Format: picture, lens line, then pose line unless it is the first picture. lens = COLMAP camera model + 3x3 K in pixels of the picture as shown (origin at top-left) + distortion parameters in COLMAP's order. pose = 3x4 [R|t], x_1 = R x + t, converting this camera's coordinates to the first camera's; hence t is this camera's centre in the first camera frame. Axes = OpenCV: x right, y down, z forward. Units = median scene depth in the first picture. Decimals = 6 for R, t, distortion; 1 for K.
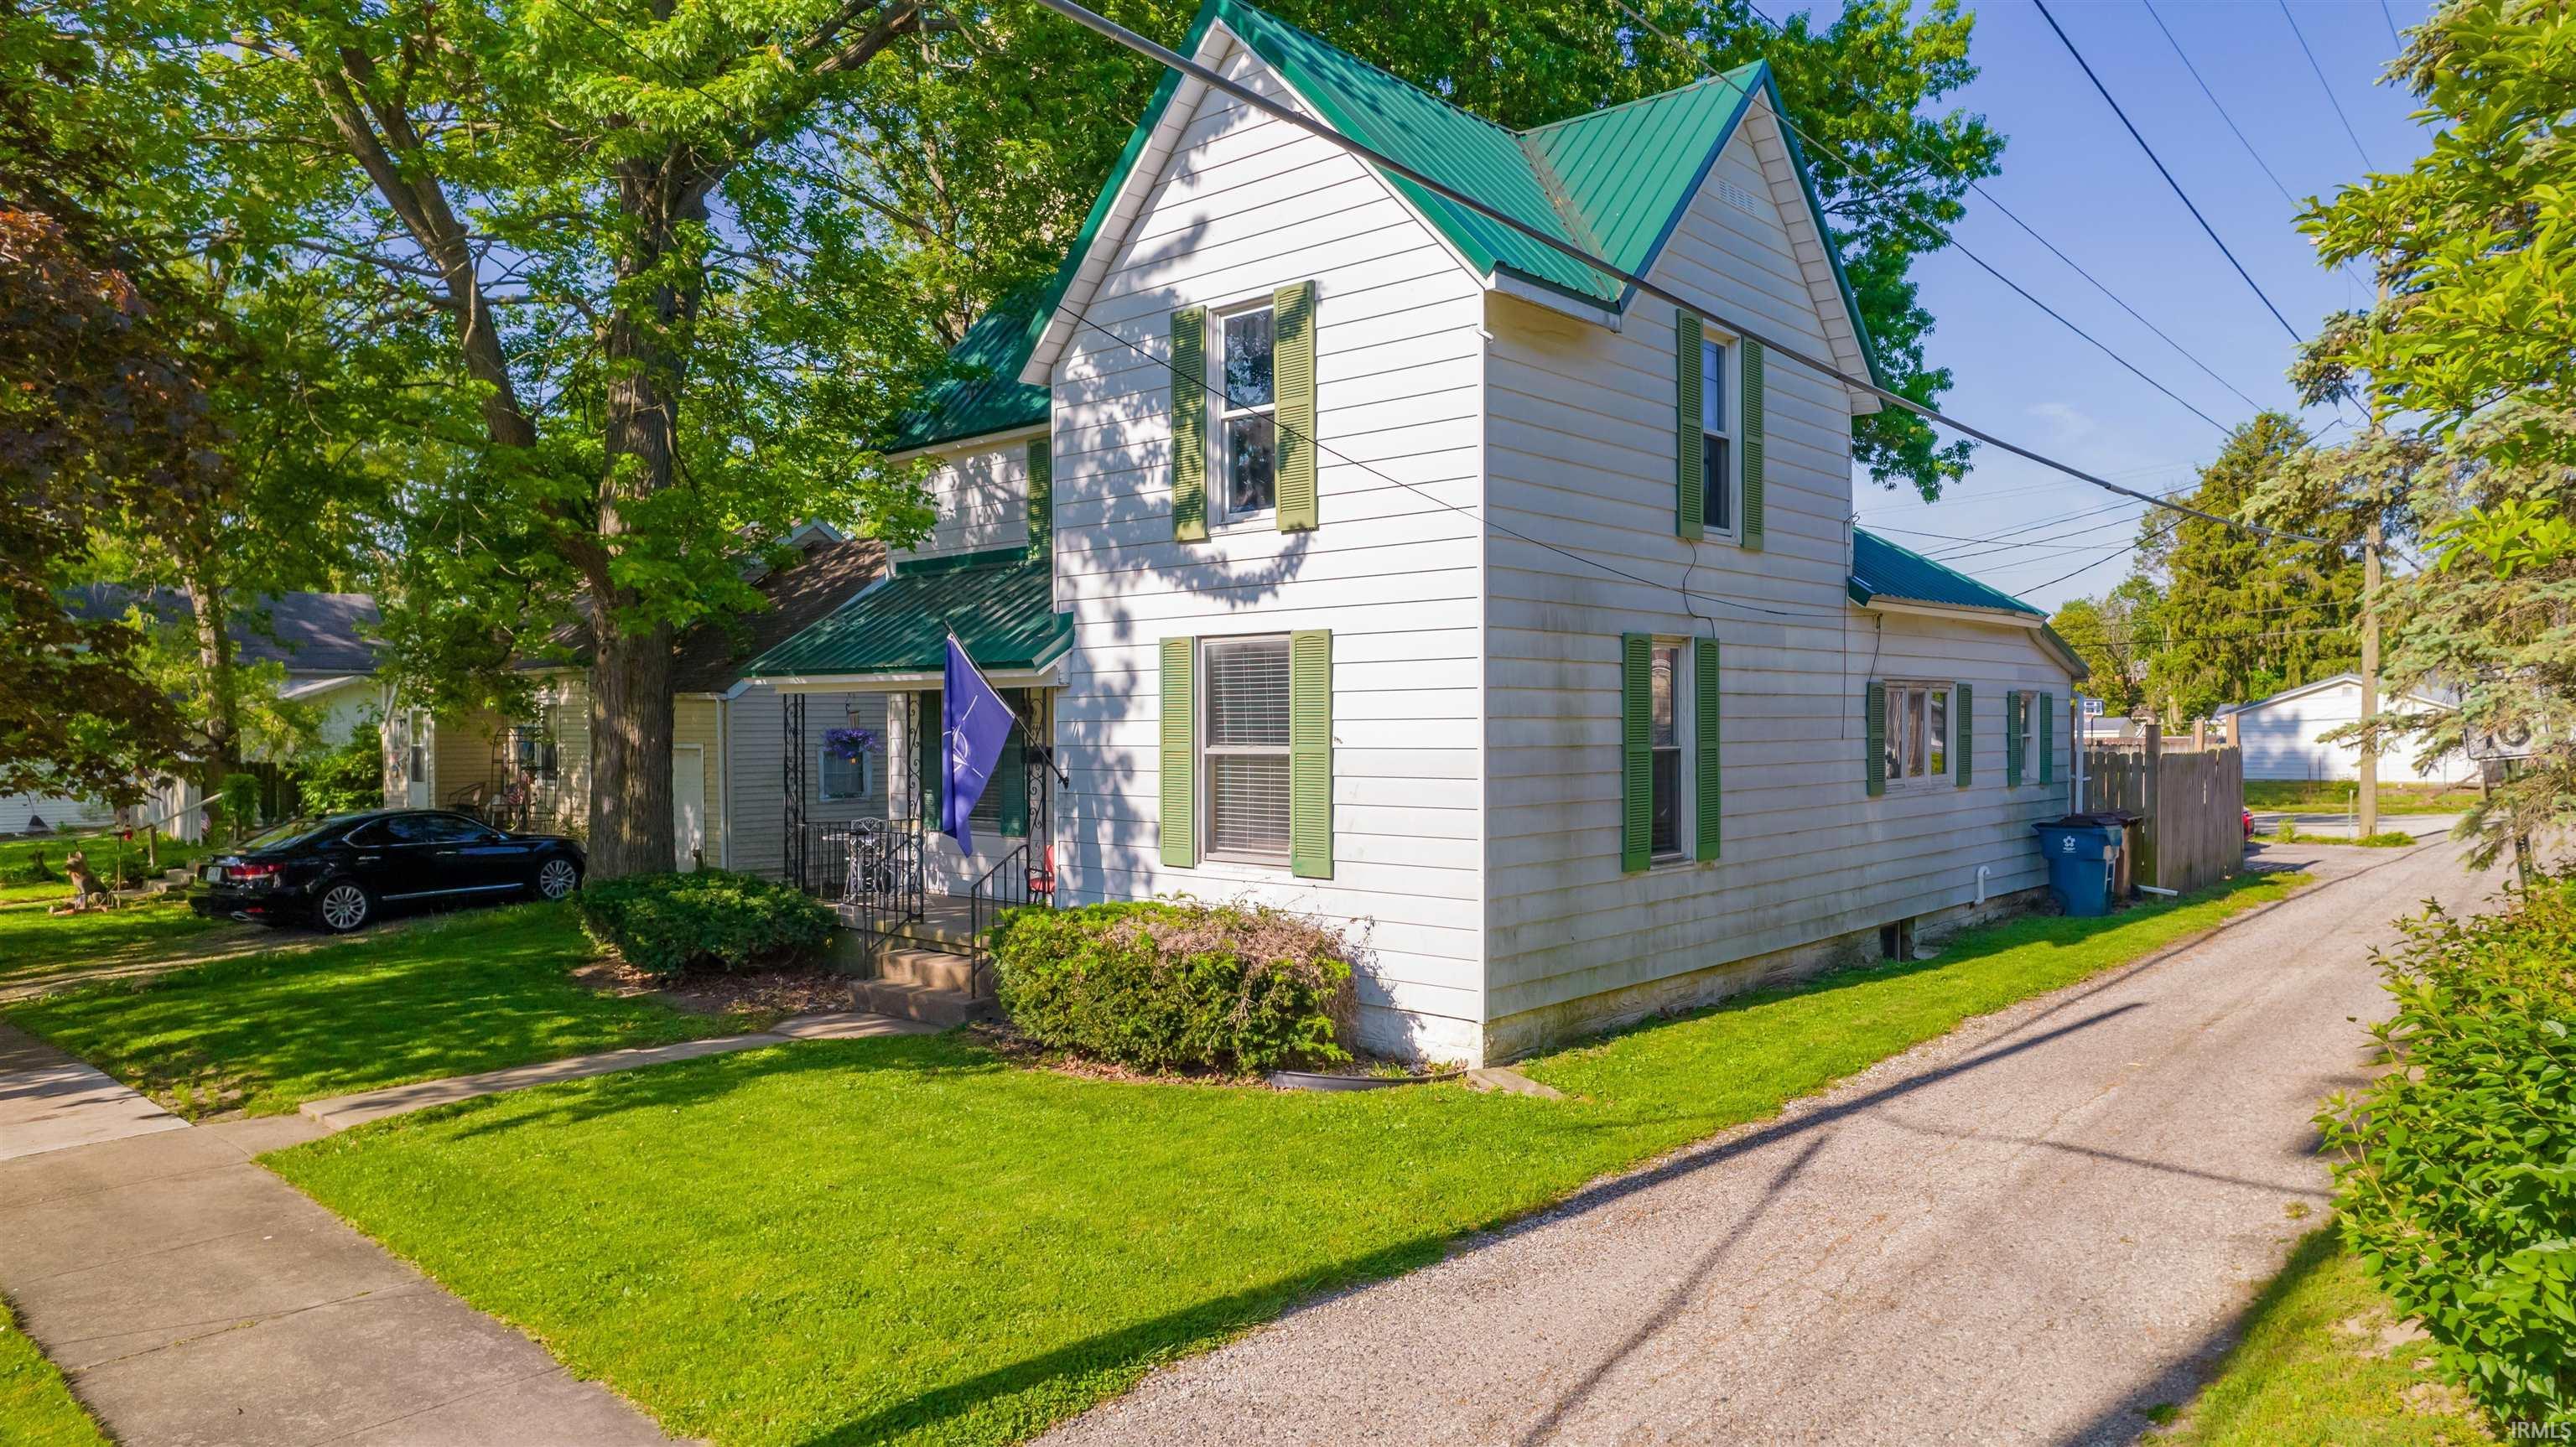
lens RADIAL K [[1627.0, 0, 1287.5], [0, 1627.0, 735.4], [0, 0, 1]] dist [-0.071338, 0.064592]
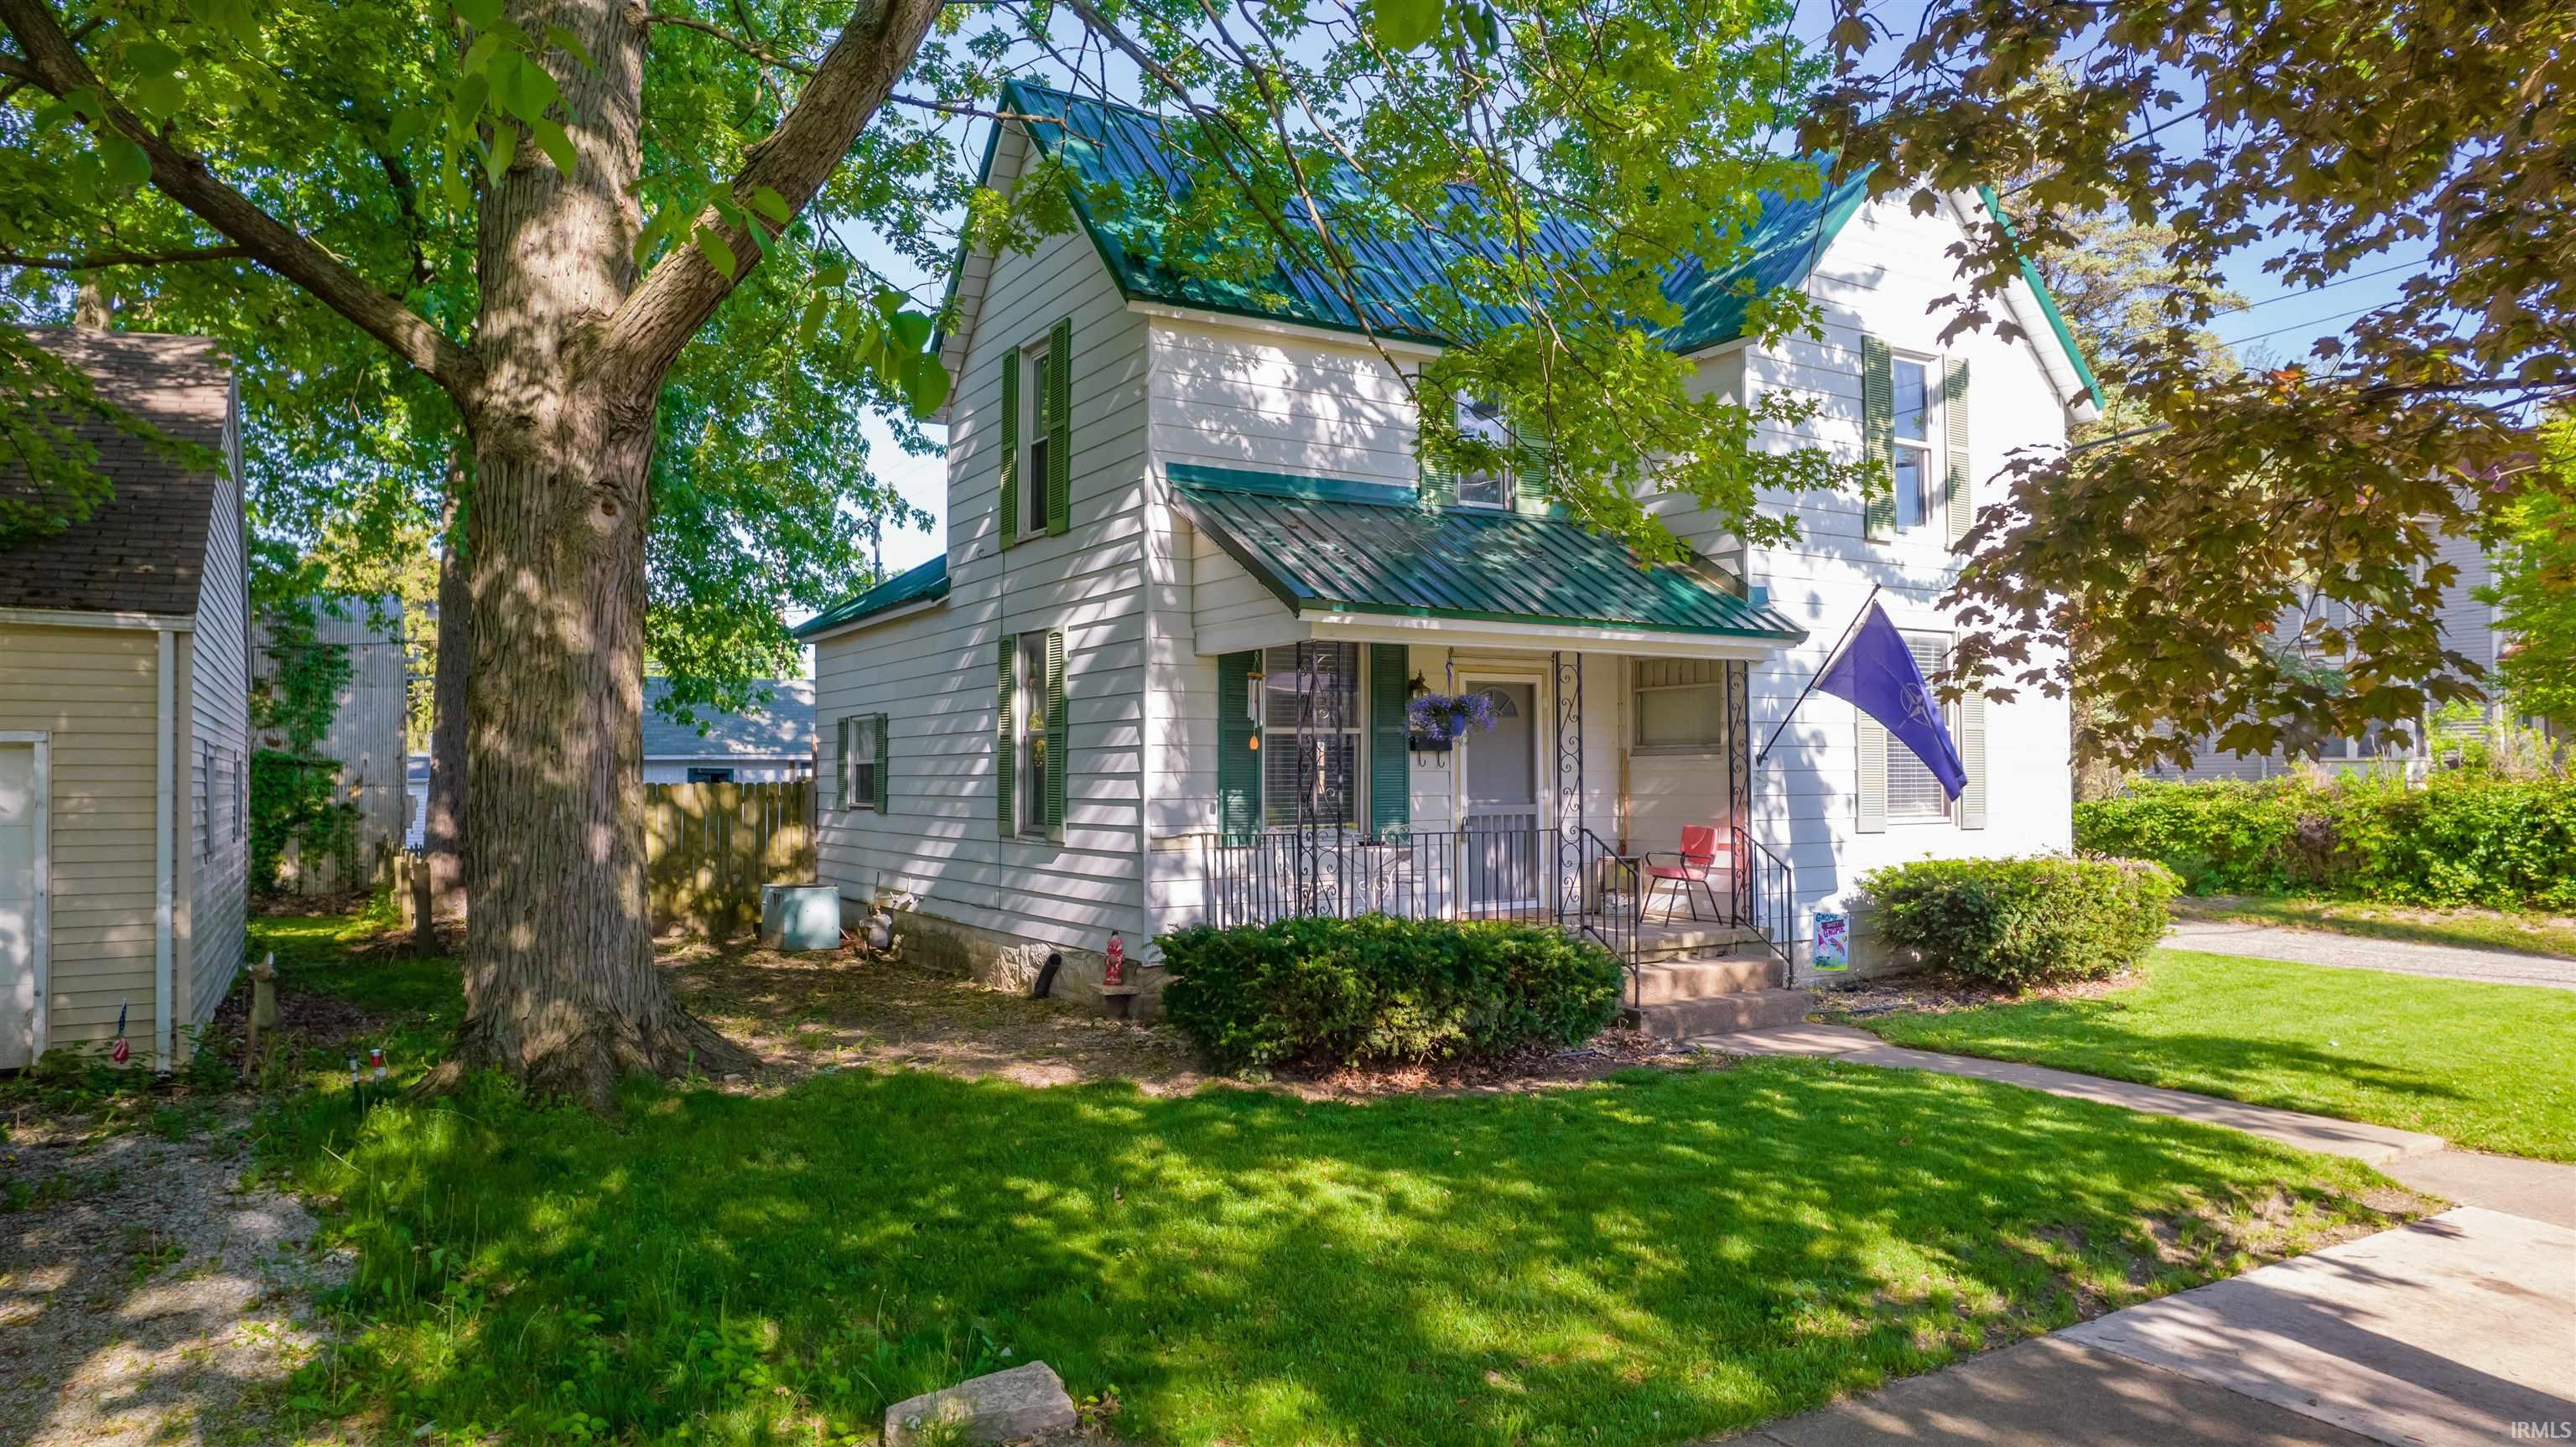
lens RADIAL K [[1627.0, 0, 1287.5], [0, 1627.0, 735.4], [0, 0, 1]] dist [-0.071338, 0.064592]
pose [[0.290732, 0.025723, 0.956459, -1.088062], [0.014401, 0.999408, -0.031256, 0.039067], [-0.956696, 0.022861, 0.290189, 0.929931]]
